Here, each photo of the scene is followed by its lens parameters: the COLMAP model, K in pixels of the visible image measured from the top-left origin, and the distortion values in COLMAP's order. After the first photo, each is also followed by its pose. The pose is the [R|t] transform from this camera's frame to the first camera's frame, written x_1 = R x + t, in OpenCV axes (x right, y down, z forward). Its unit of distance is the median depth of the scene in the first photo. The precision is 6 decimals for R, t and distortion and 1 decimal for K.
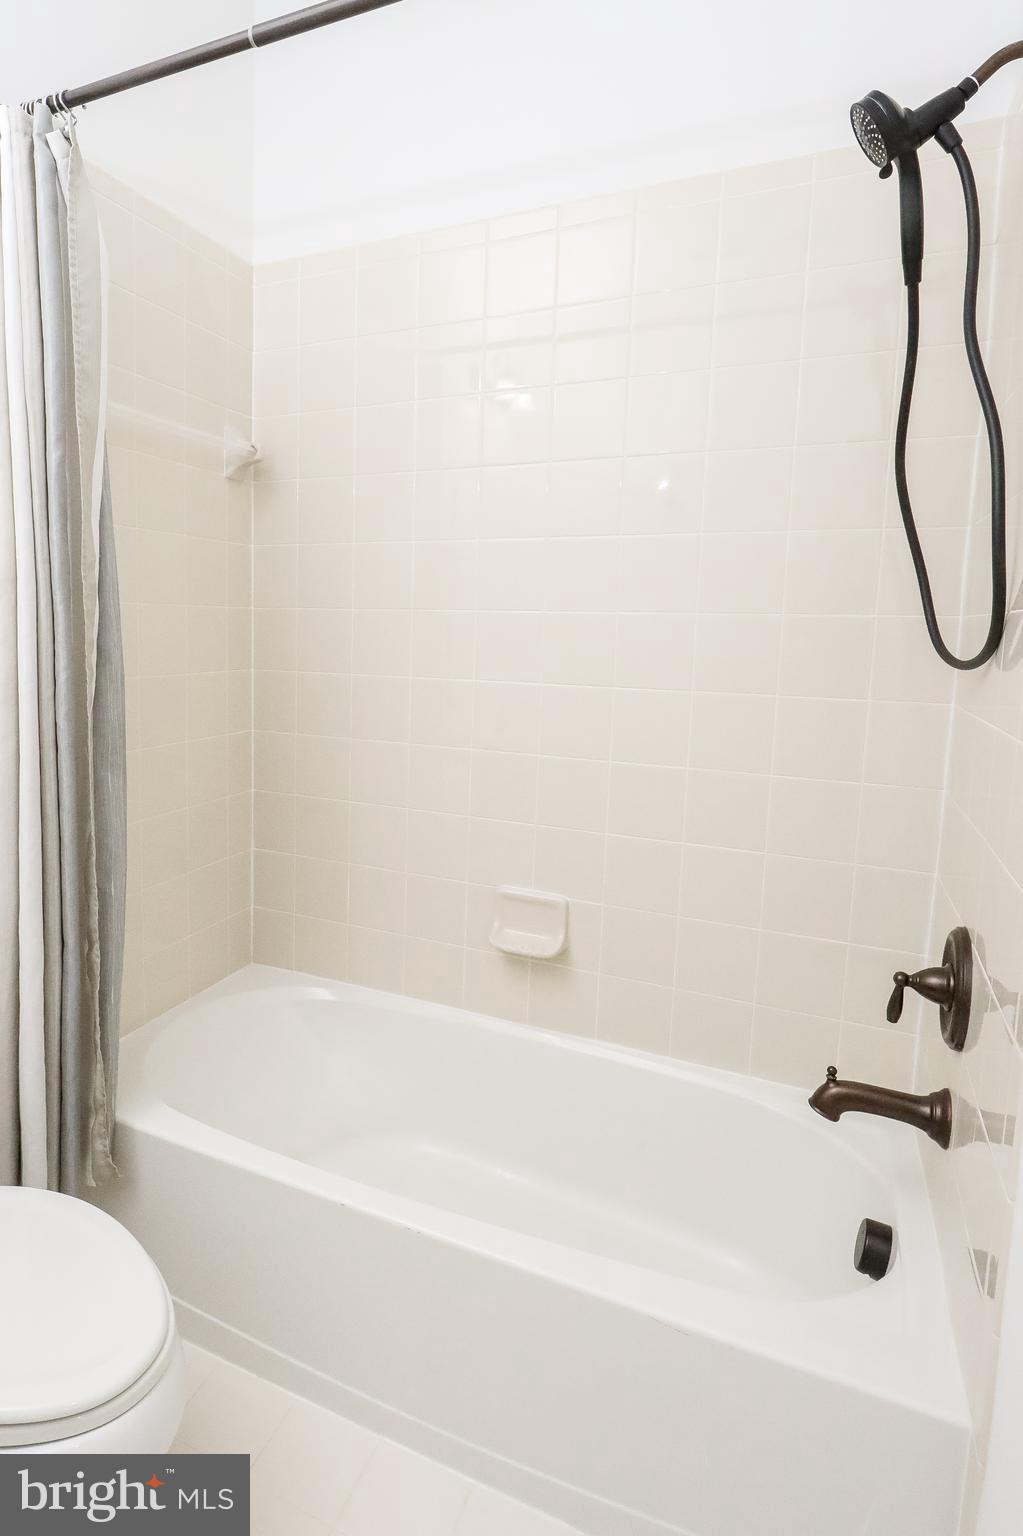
lens RADIAL K [[1154.7, 0, 509.9], [0, 1154.7, 742.4], [0, 0, 1]] dist [-0.007448, -0.006009]
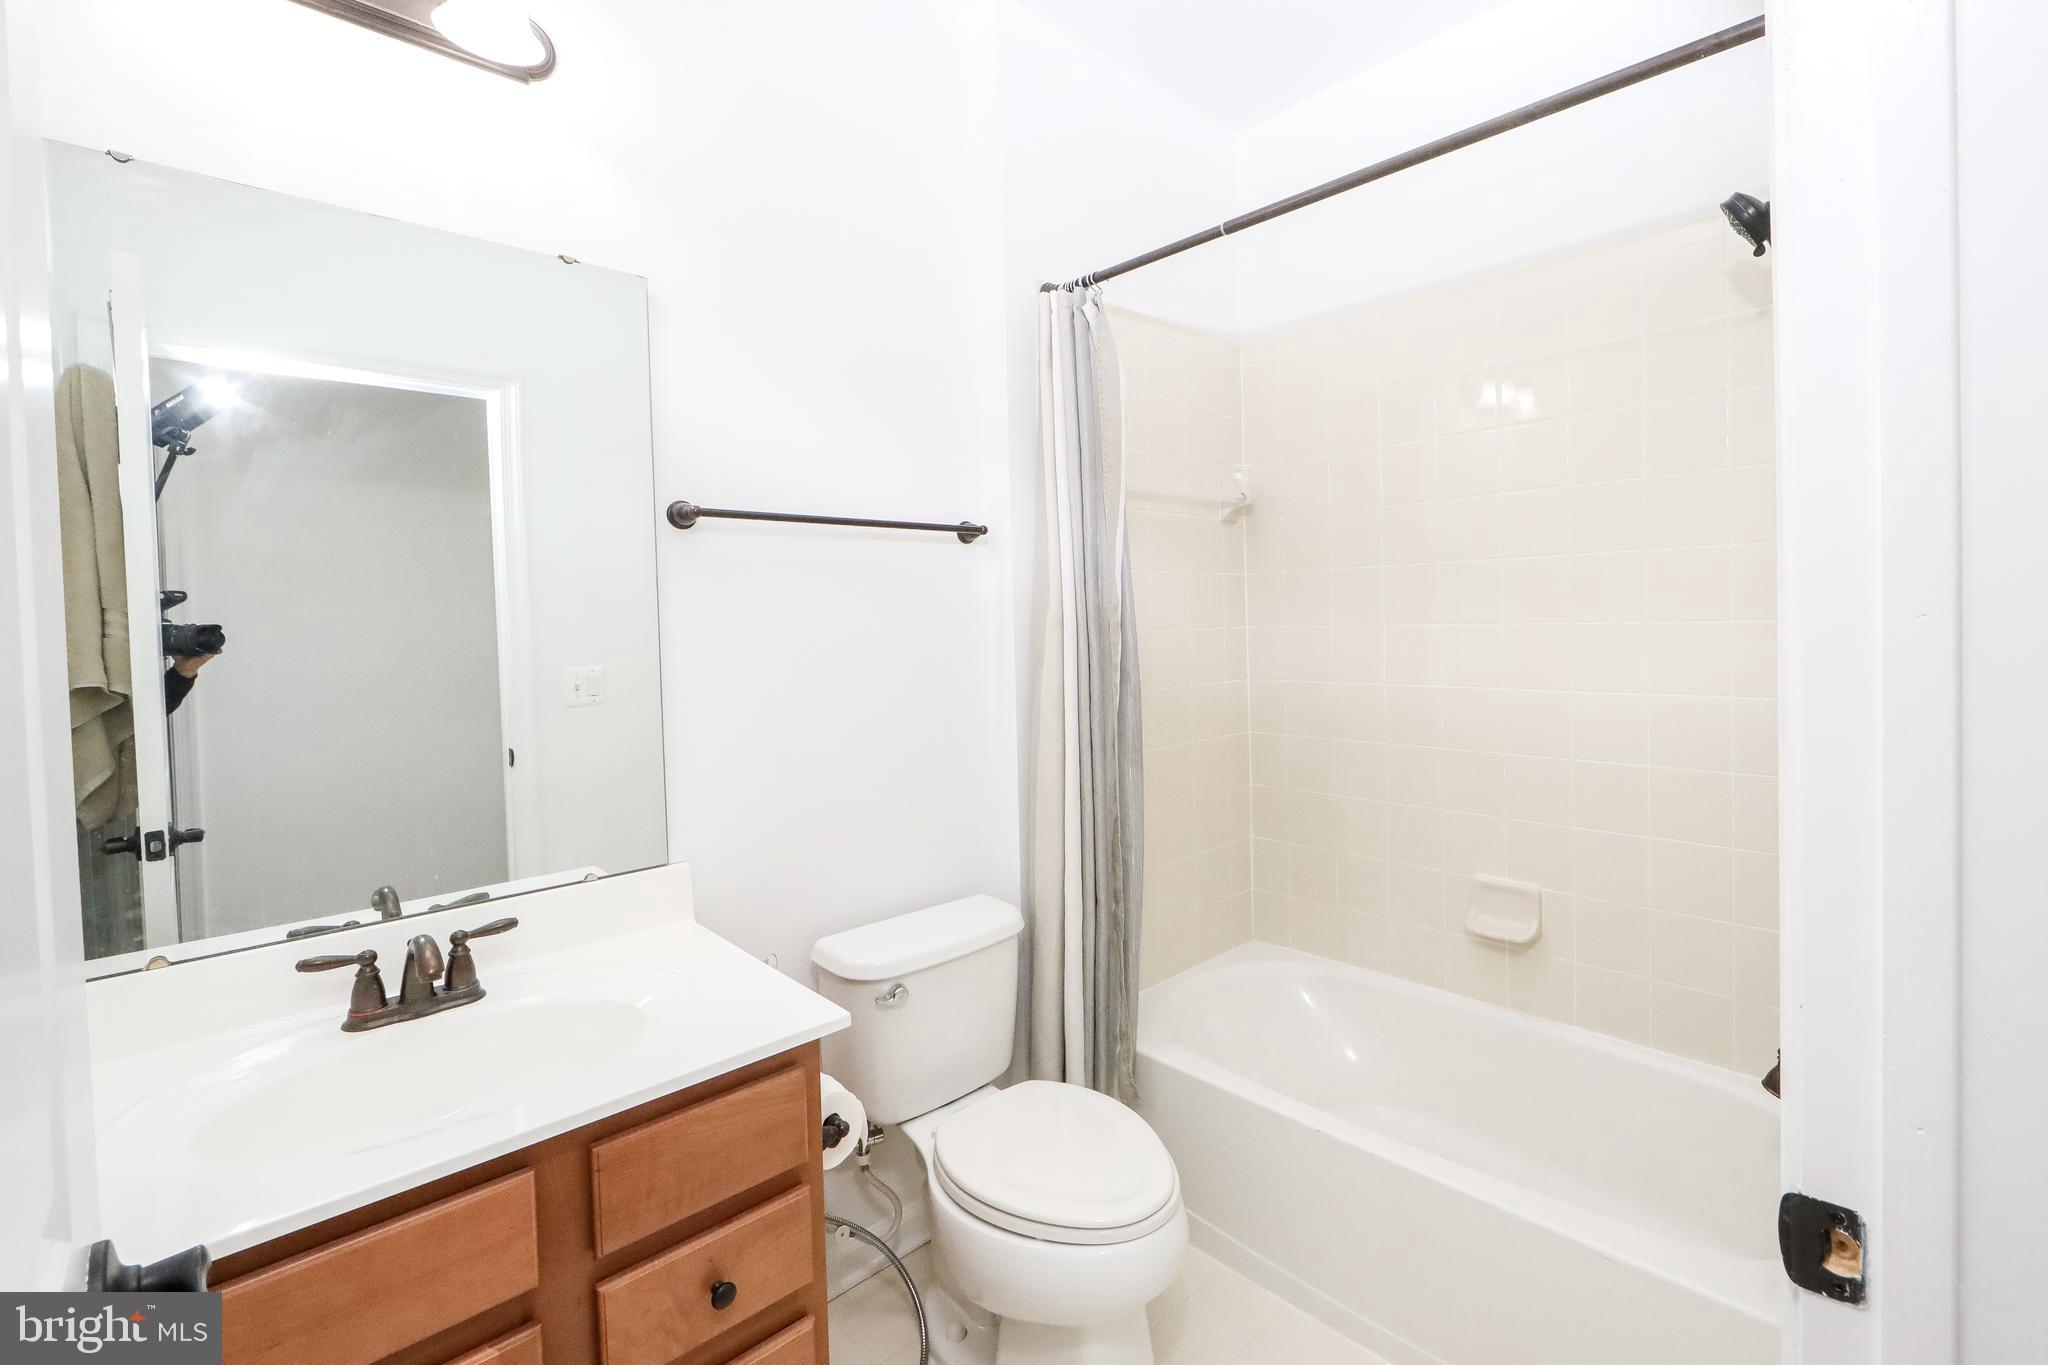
lens RADIAL K [[1539.7, 0, 1024.0], [0, 1539.7, 682.5], [0, 0, 1]] dist [-0.007448, -0.006009]
pose [[0.914857, -0.011429, -0.403615, 0.224746], [0.002073, 0.999719, -0.023610, -0.025573], [0.403772, 0.020763, 0.914624, -0.582416]]
